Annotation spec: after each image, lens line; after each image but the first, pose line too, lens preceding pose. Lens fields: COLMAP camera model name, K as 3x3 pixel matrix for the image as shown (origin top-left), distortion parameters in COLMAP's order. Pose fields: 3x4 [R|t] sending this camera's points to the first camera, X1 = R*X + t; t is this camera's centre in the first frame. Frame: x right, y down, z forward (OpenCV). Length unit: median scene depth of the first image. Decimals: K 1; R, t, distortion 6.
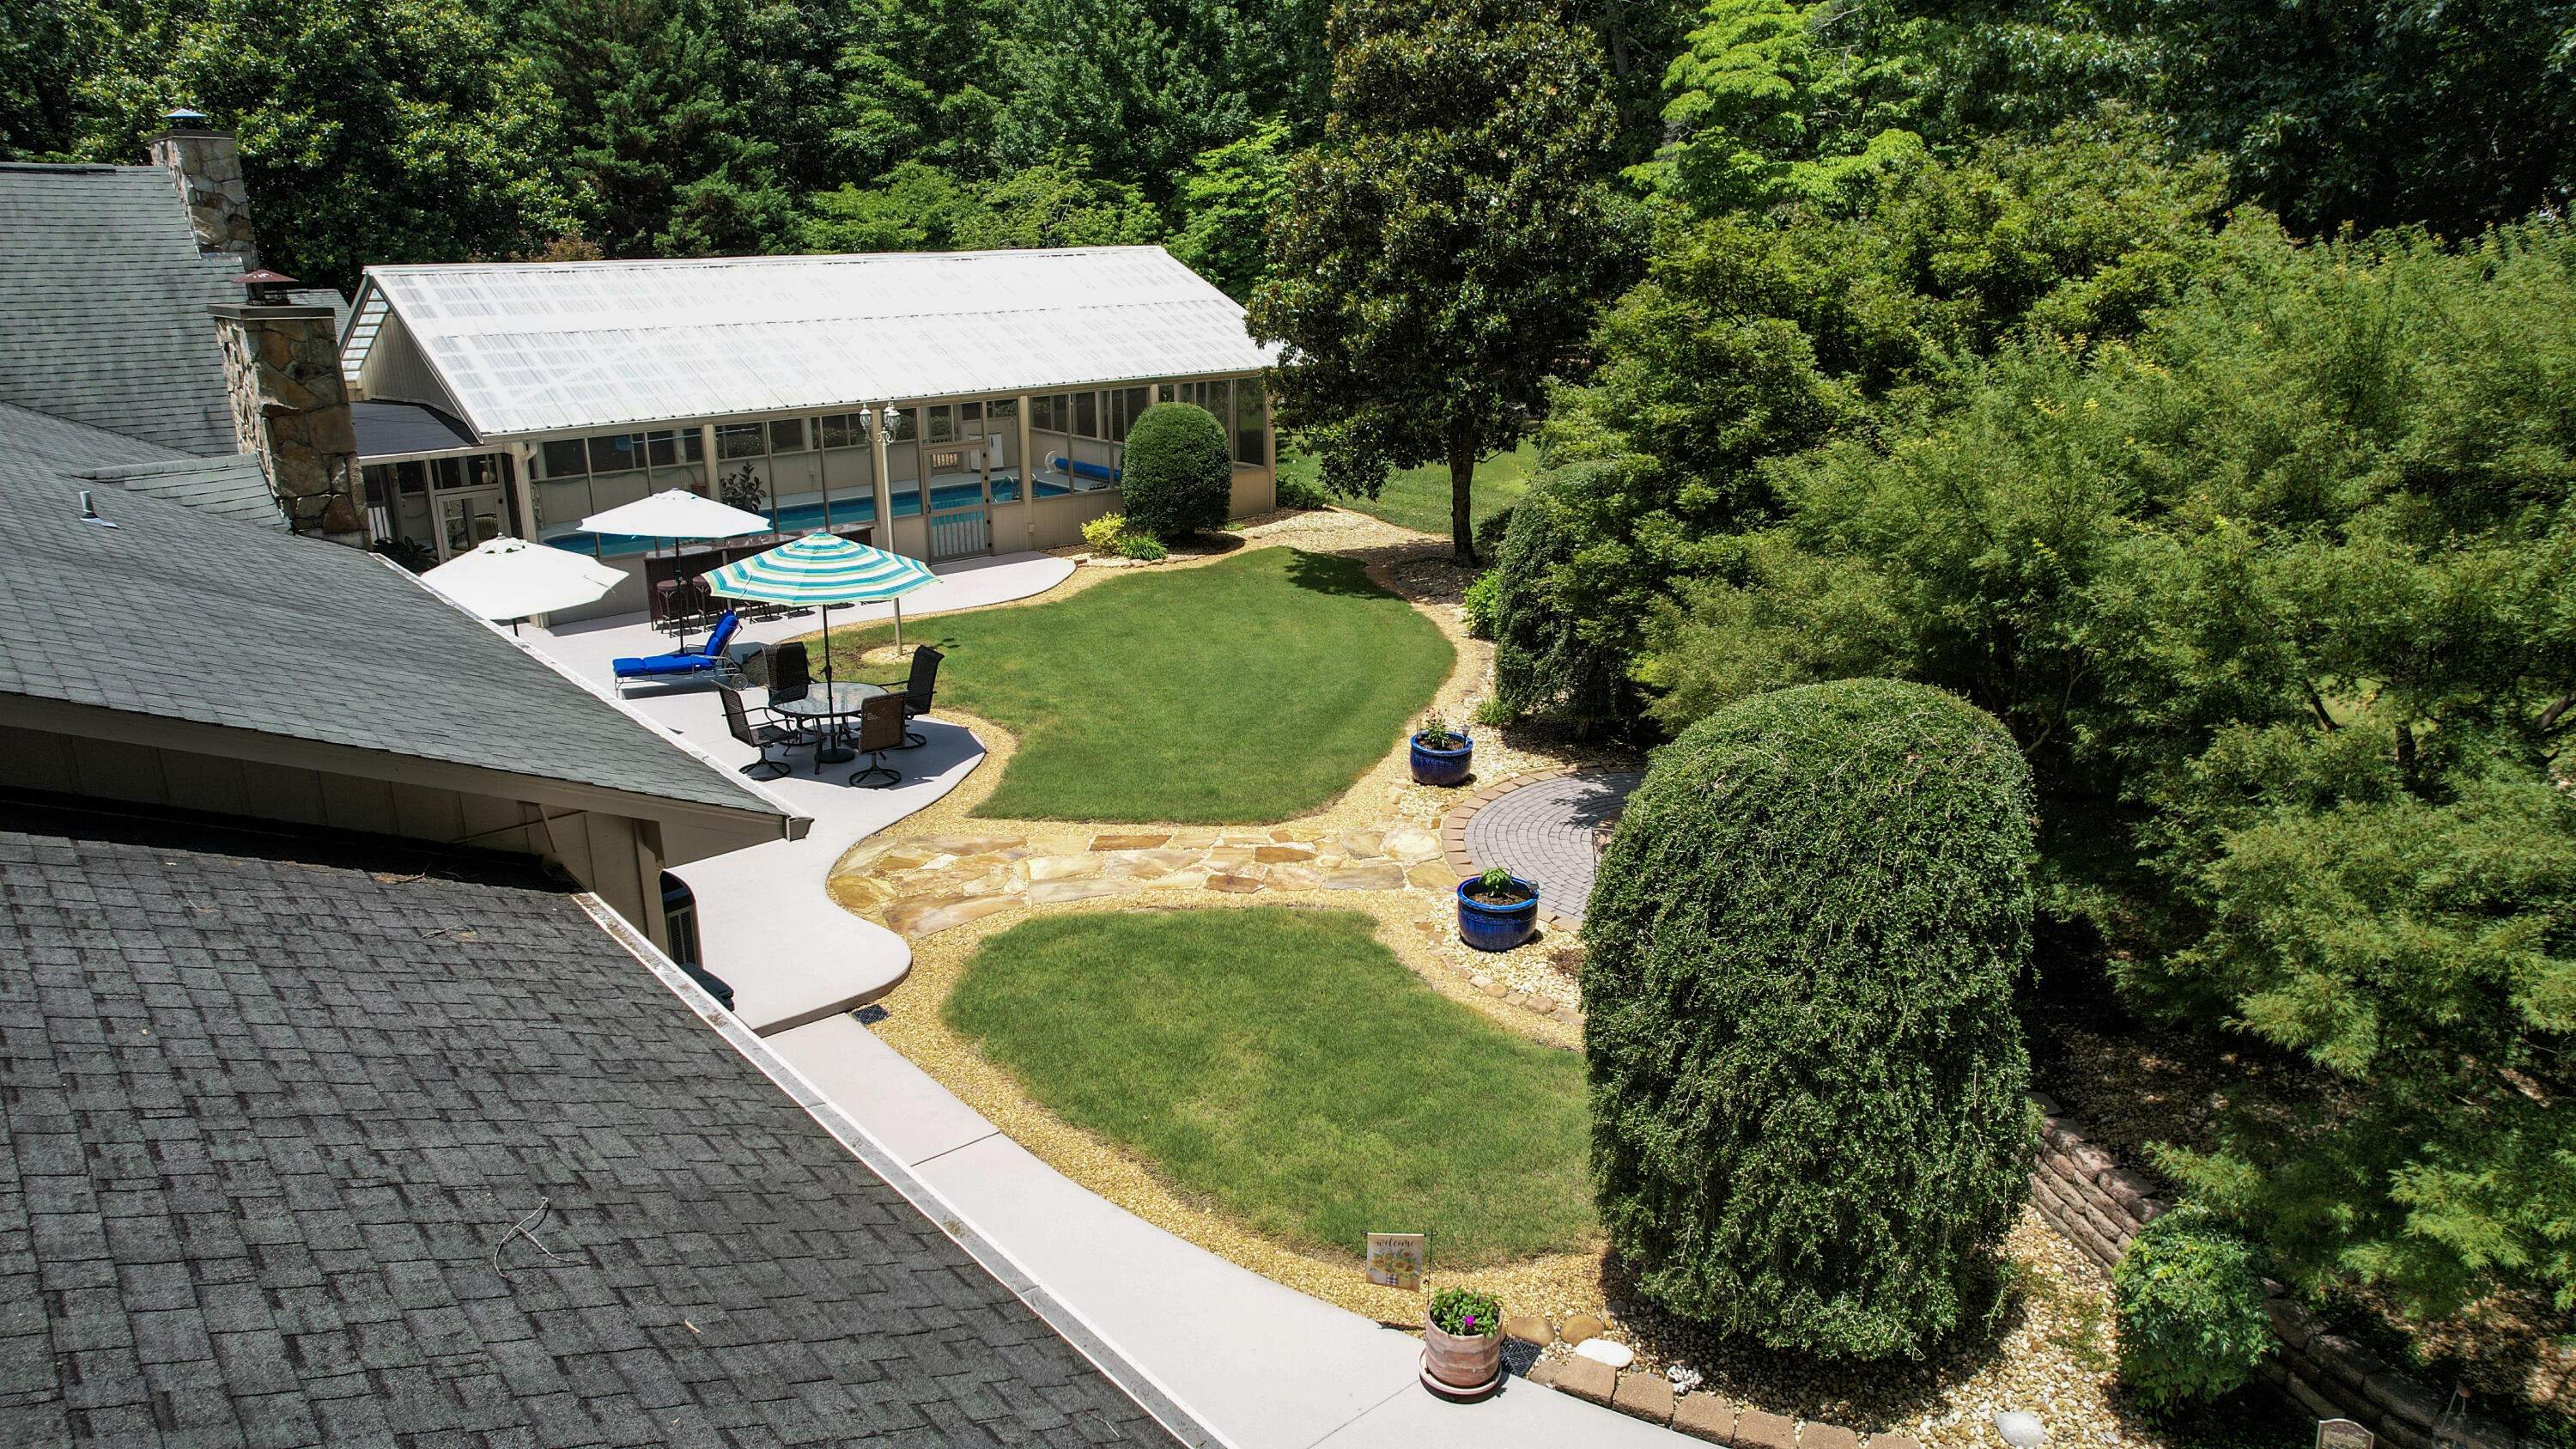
lens RADIAL K [[1644.5, 0, 1282.1], [0, 1644.5, 731.0], [0, 0, 1]] dist [-0.082440, 0.079299]
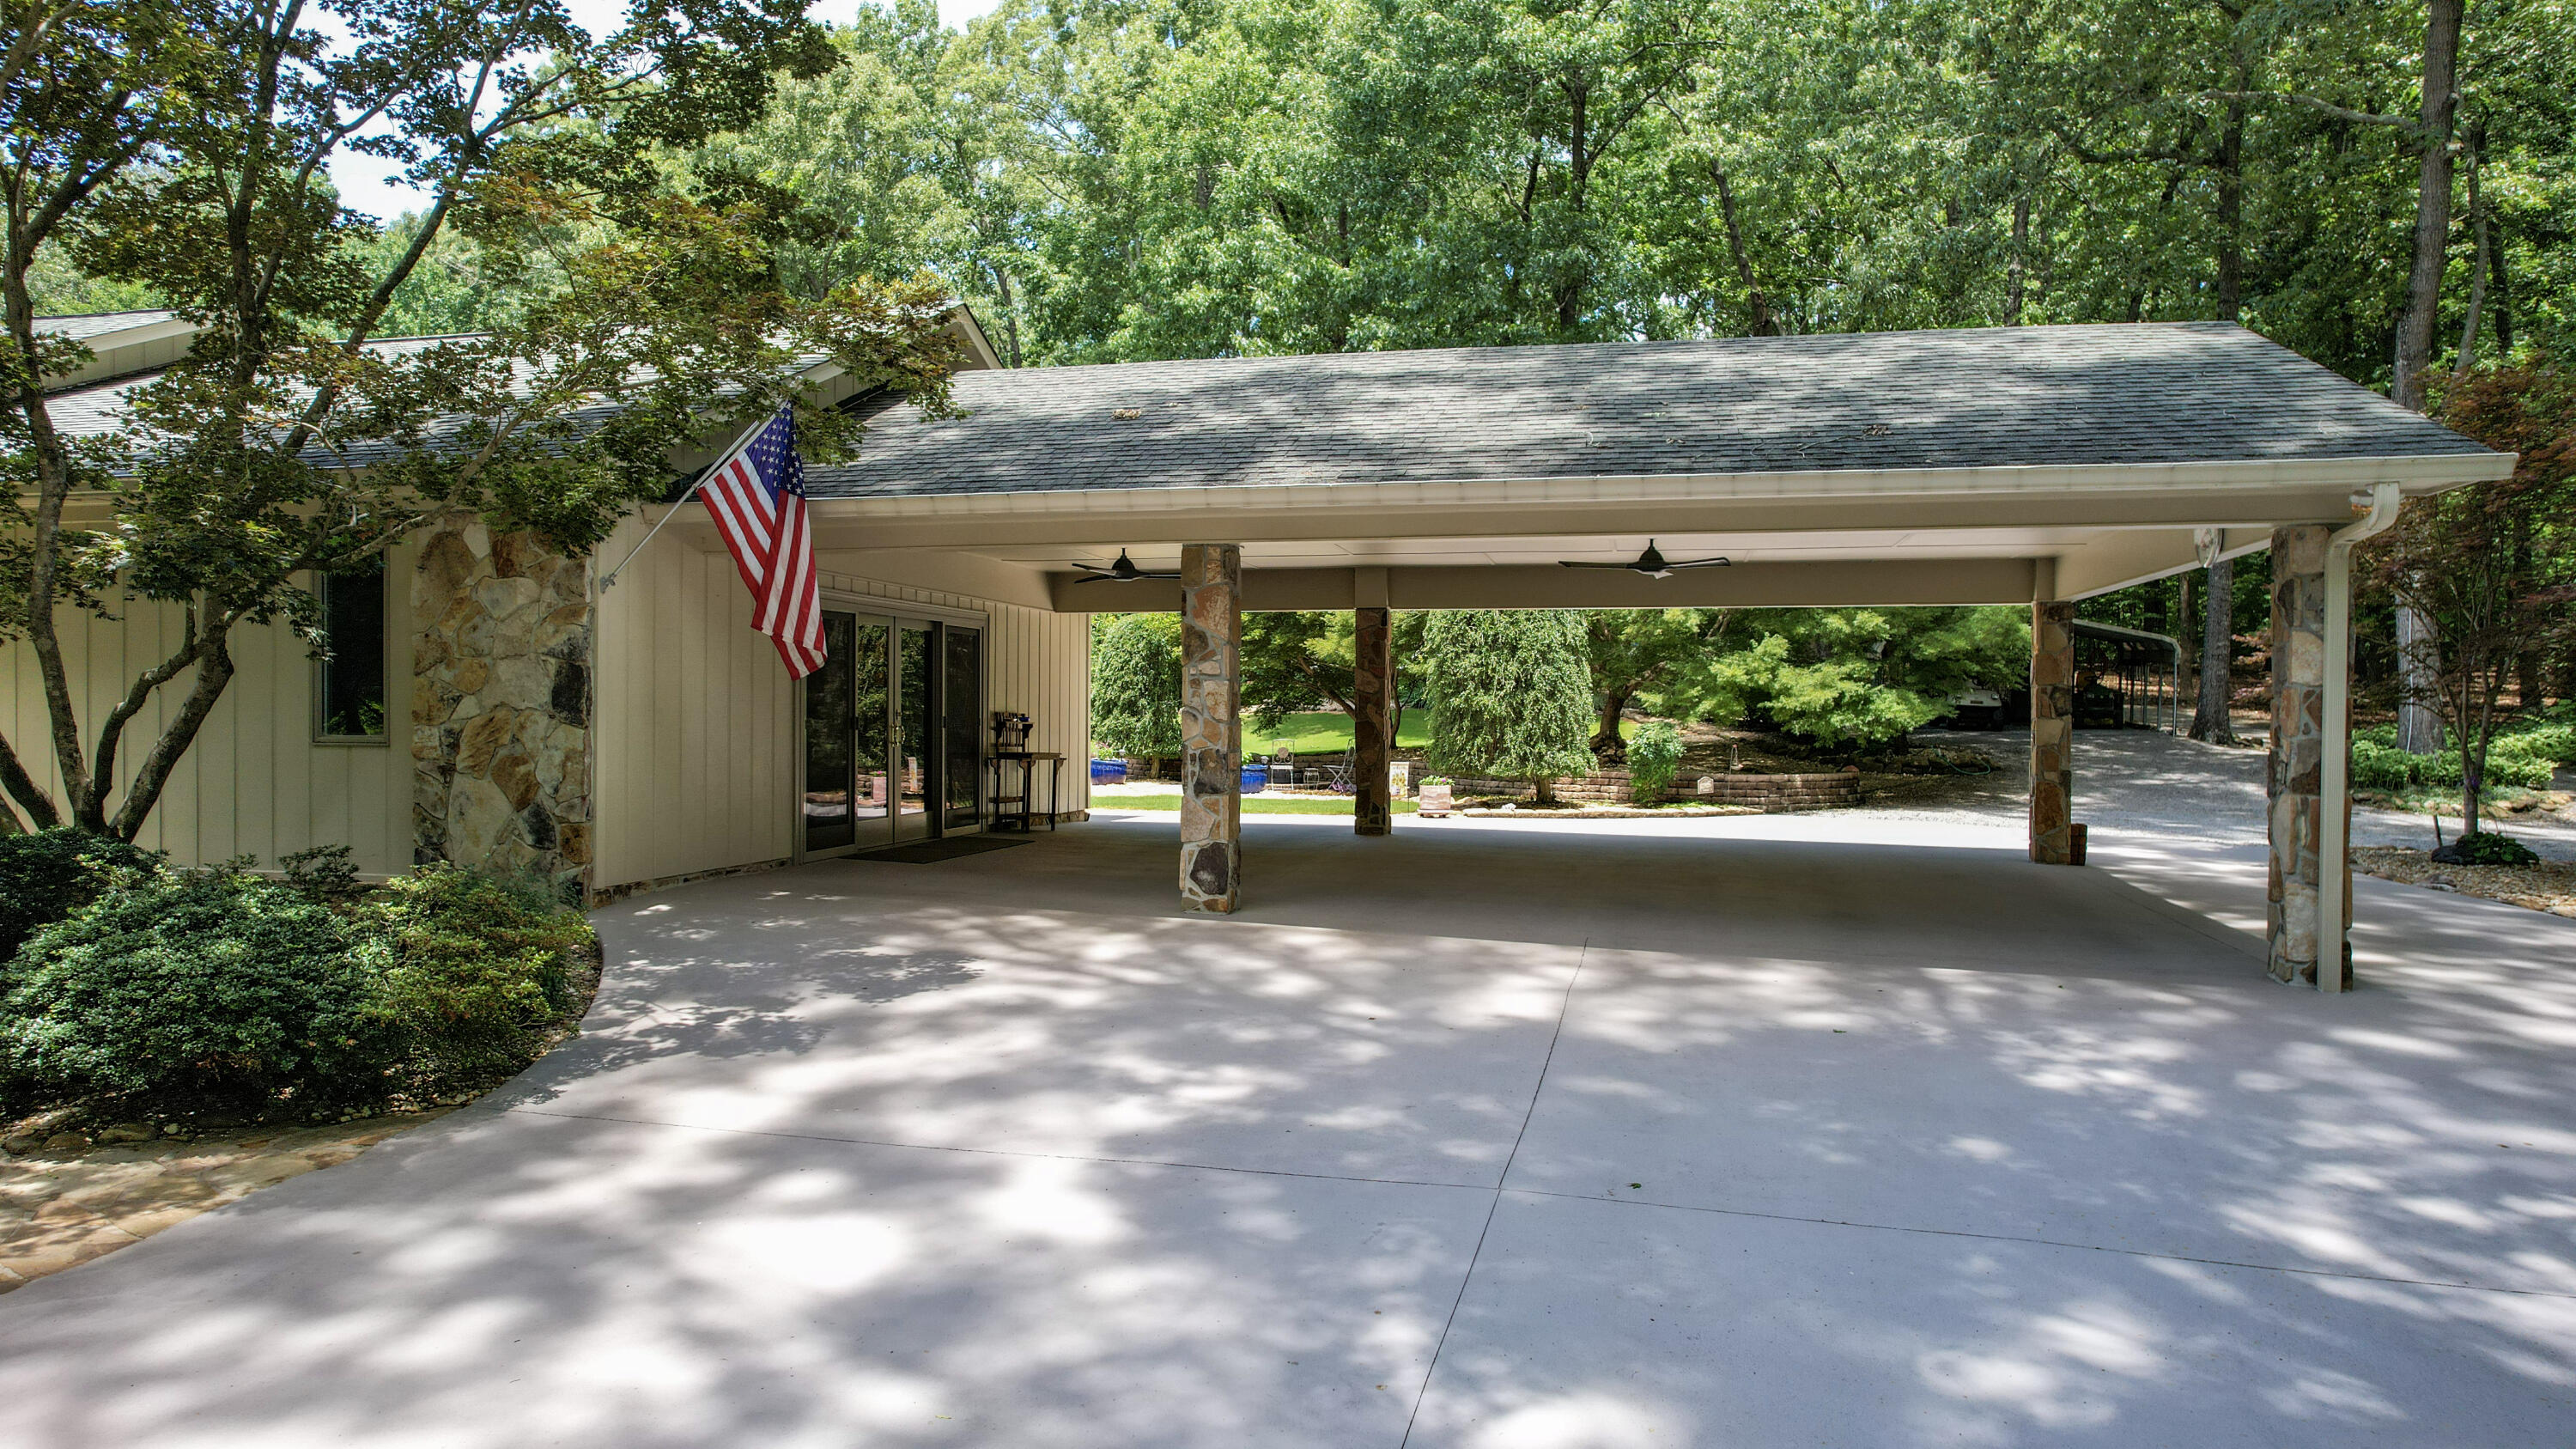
lens RADIAL K [[1644.5, 0, 1282.1], [0, 1644.5, 731.0], [0, 0, 1]] dist [-0.082440, 0.079299]
pose [[0.806645, 0.003753, 0.591024, -0.541435], [0.171644, 0.955395, -0.240330, 0.297519], [-0.565563, 0.295307, 0.770021, -0.274022]]
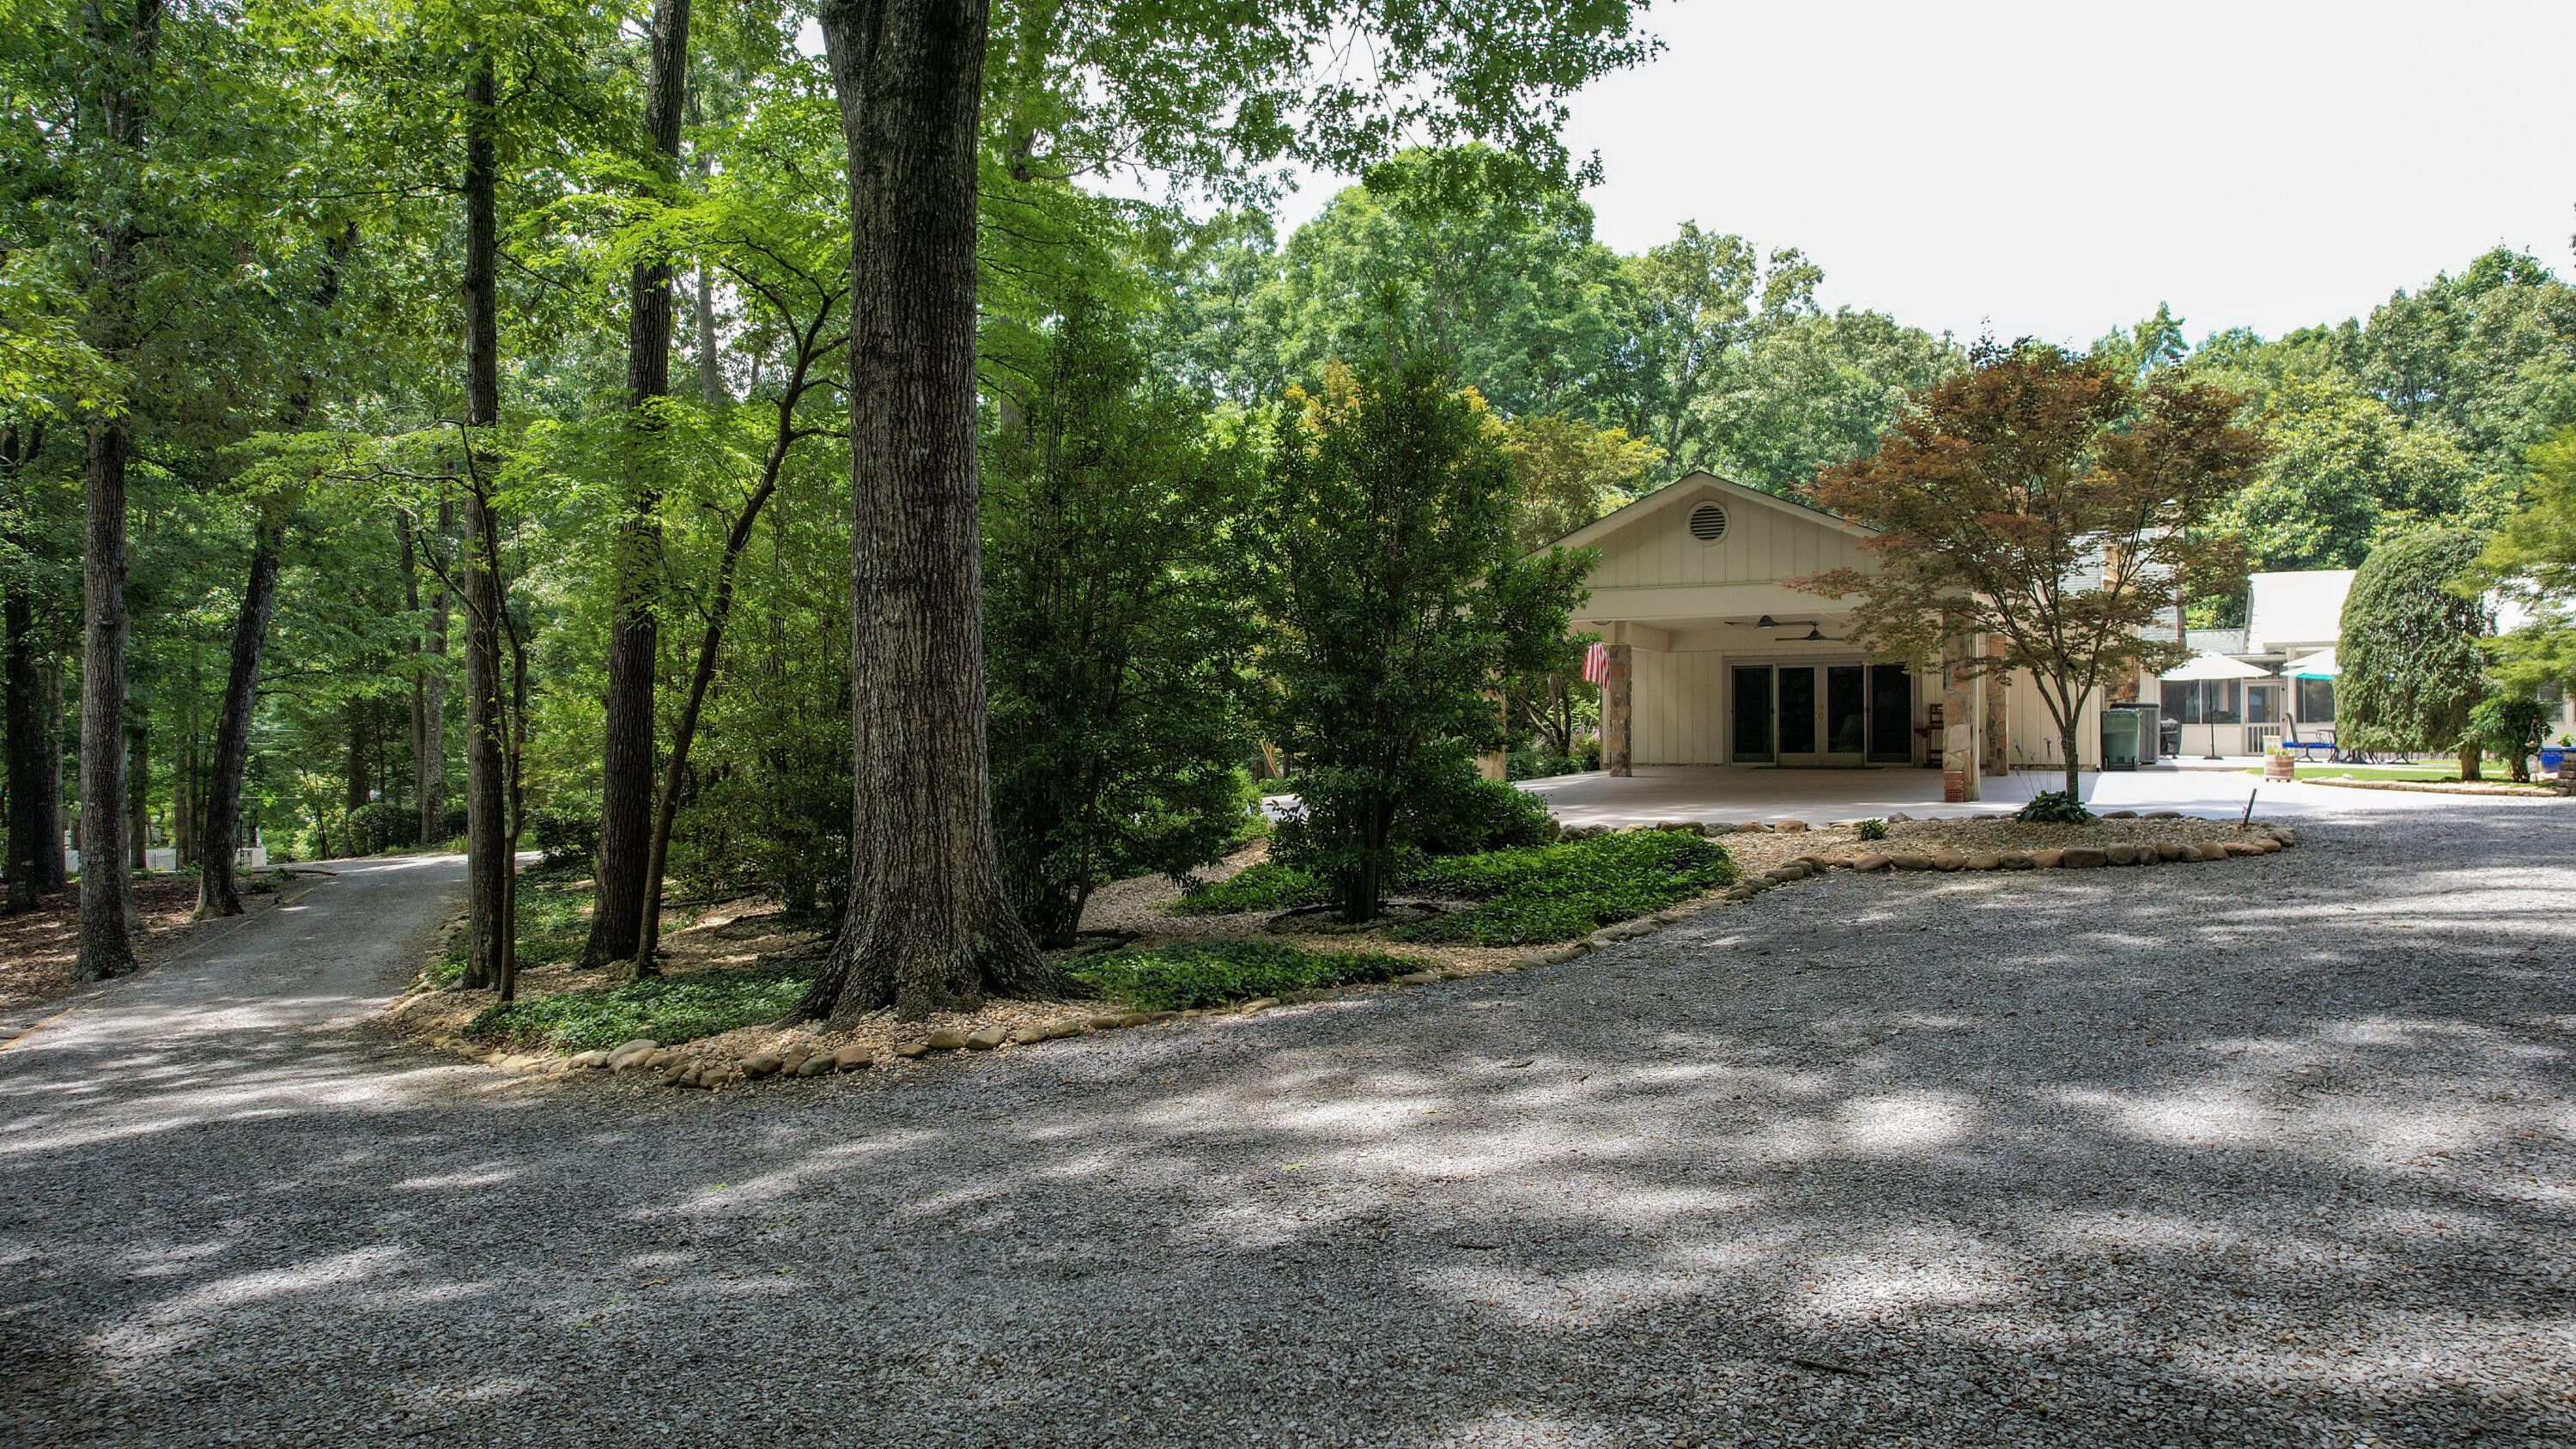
lens RADIAL K [[1644.5, 0, 1282.1], [0, 1644.5, 731.0], [0, 0, 1]] dist [-0.082440, 0.079299]
pose [[0.358134, -0.000864, -0.933670, 0.780059], [-0.280525, 0.953696, -0.108485, 0.405493], [0.890531, 0.300770, 0.341309, -0.564932]]
